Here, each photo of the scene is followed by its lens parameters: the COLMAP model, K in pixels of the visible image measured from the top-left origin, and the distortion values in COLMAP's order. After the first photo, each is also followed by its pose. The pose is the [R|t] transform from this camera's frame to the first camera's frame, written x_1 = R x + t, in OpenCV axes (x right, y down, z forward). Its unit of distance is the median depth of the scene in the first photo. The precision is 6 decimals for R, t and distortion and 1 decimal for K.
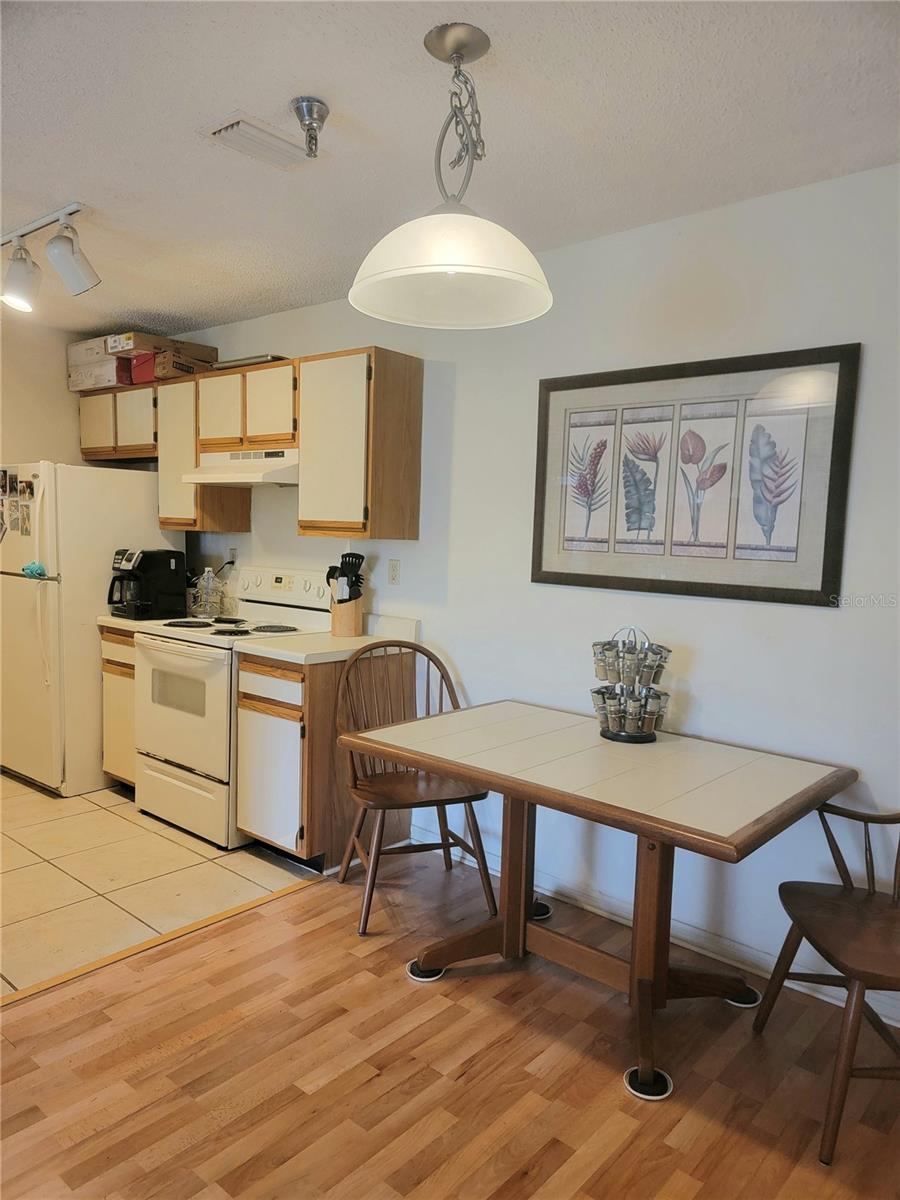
lens RADIAL K [[833.9, 0, 444.1], [0, 833.9, 605.5], [0, 0, 1]] dist [0.040674, -0.008504]
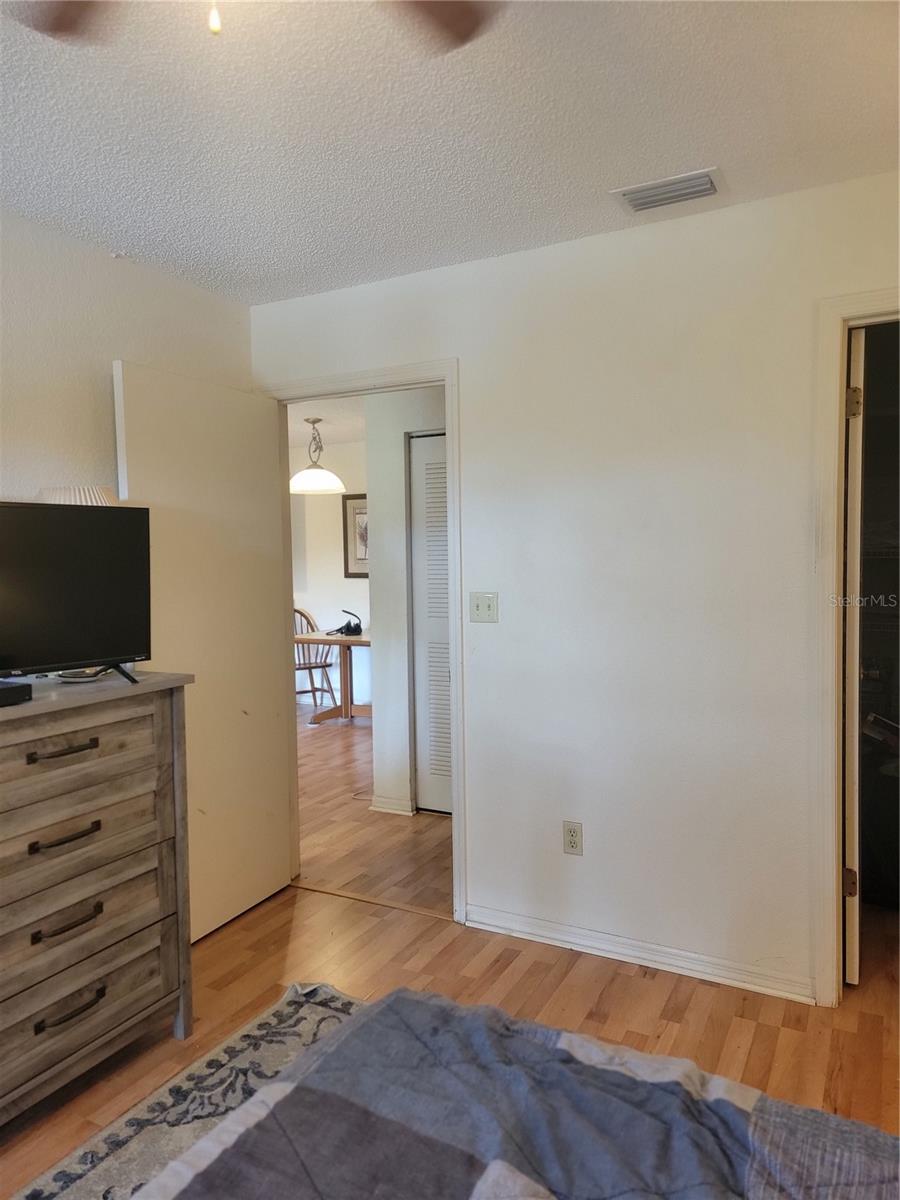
lens RADIAL K [[833.9, 0, 444.1], [0, 833.9, 605.5], [0, 0, 1]] dist [0.040674, -0.008504]
pose [[0.972425, -0.062960, 0.224558, -0.185796], [0.070521, 0.997176, -0.025804, 0.155380], [-0.222300, 0.040928, 0.974119, -1.618964]]
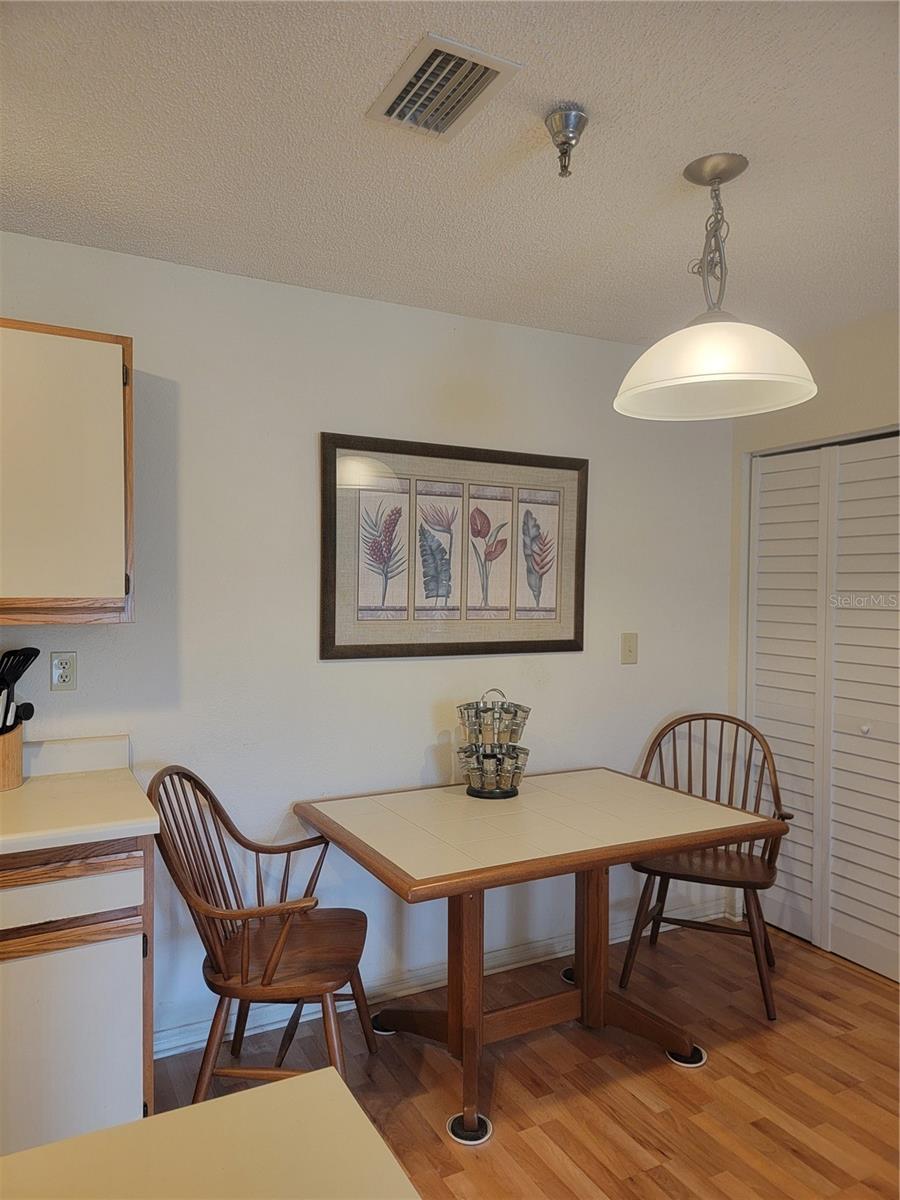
lens RADIAL K [[833.9, 0, 444.1], [0, 833.9, 605.5], [0, 0, 1]] dist [0.040674, -0.008504]
pose [[0.359001, -0.039014, 0.932521, -0.758708], [0.093719, 0.995583, 0.005573, -0.088084], [-0.928620, 0.085394, 0.361072, 0.639905]]
